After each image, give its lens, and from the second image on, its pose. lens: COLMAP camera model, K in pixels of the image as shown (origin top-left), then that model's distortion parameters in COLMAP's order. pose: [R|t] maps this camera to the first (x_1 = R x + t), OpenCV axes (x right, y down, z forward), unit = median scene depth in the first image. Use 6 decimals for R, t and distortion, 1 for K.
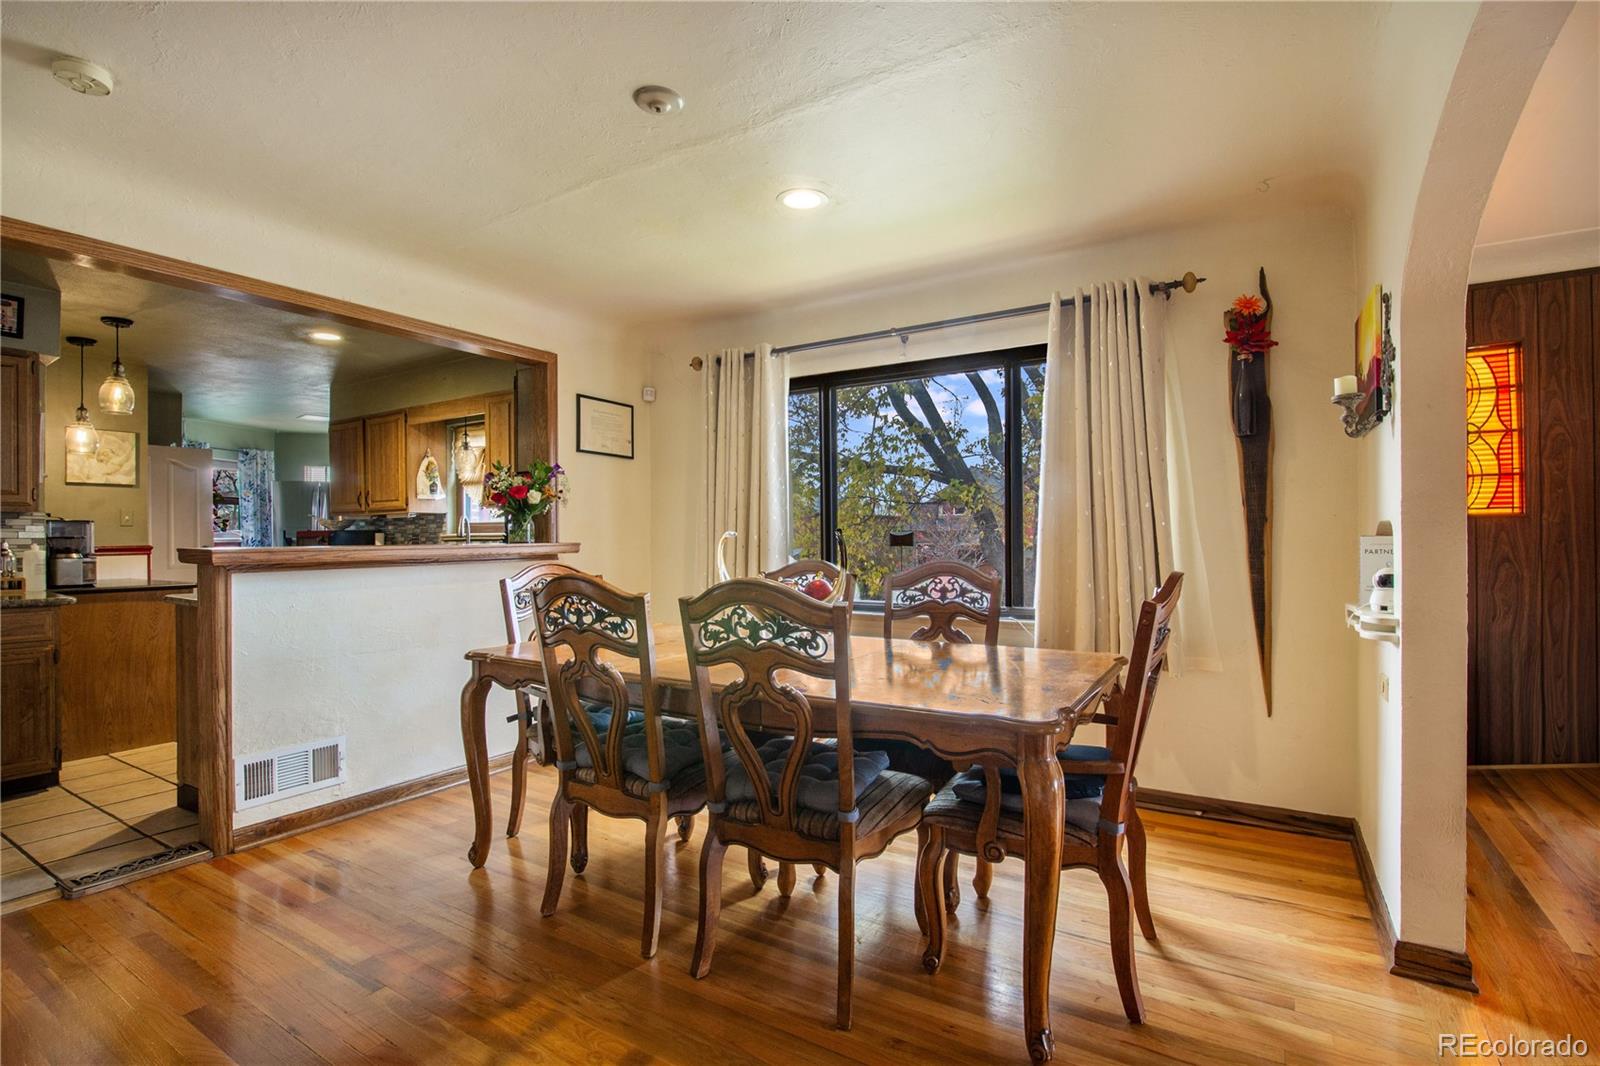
lens RADIAL K [[740.0, 0, 812.1], [0, 740.0, 534.0], [0, 0, 1]] dist [-0.016430, 0.000214]
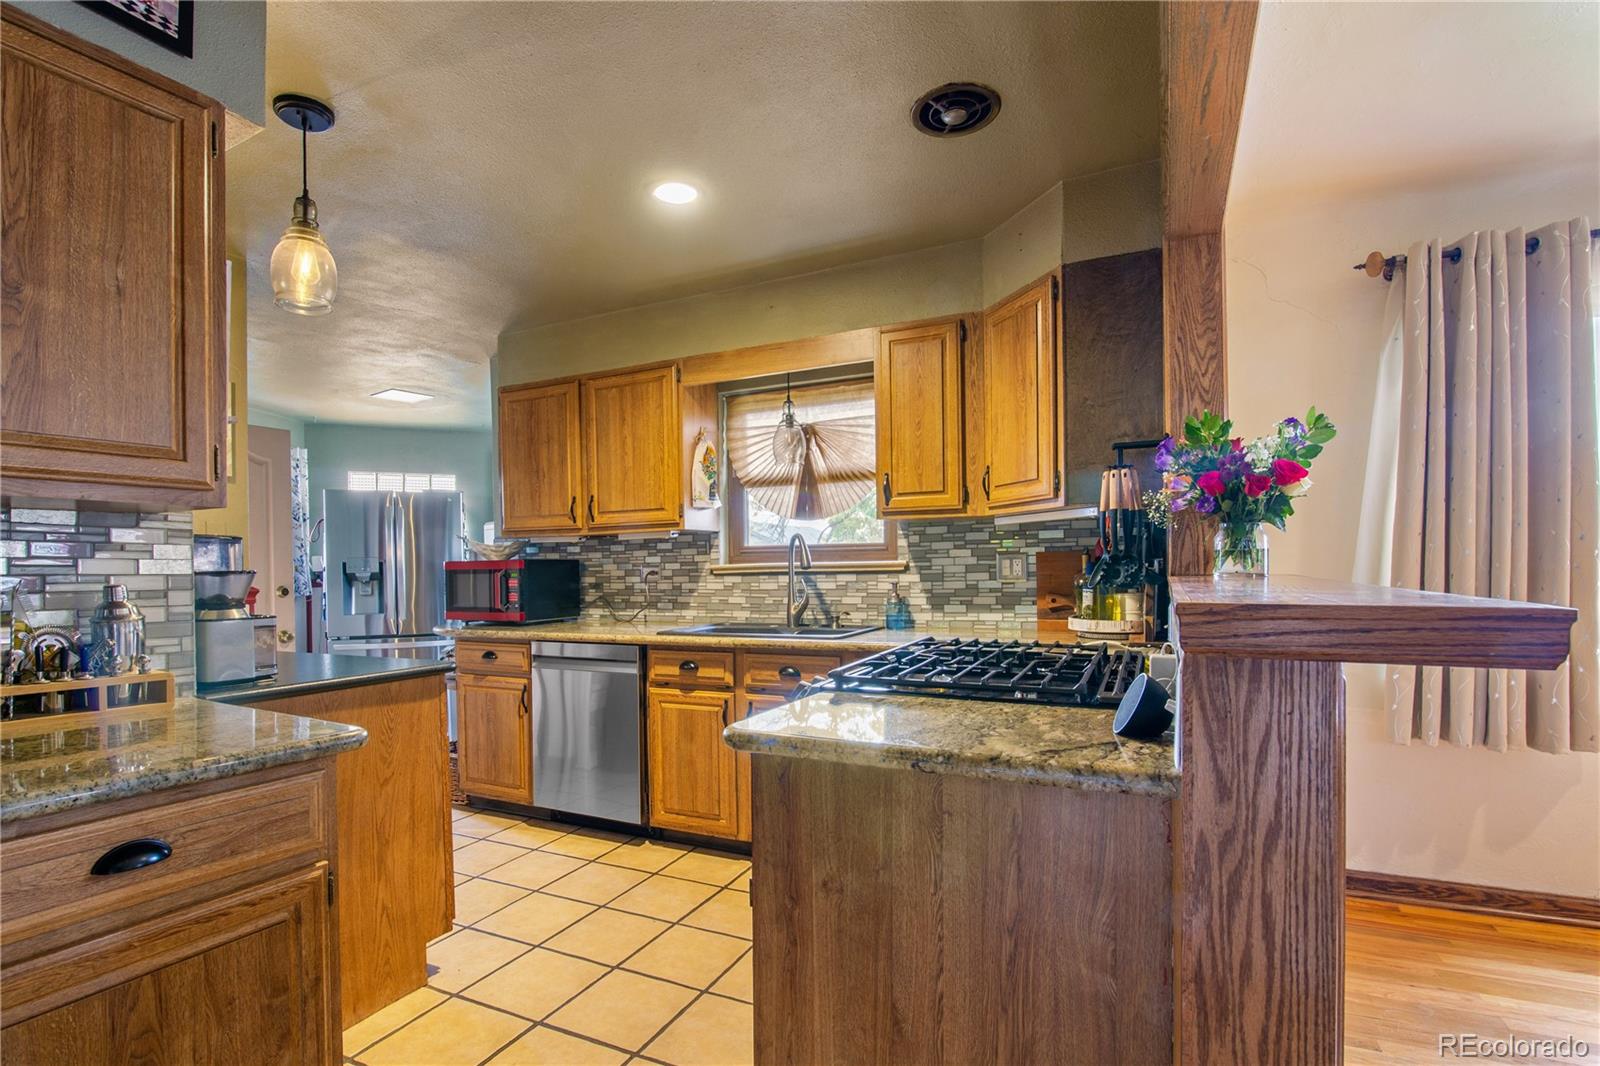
lens RADIAL K [[740.0, 0, 763.6], [0, 740.0, 574.3], [0, 0, 1]] dist [-0.016430, 0.000214]
pose [[0.994711, -0.006598, 0.102500, -0.572840], [0.005638, 0.999937, 0.009656, 0.002361], [-0.102557, -0.009027, 0.994686, 0.402551]]
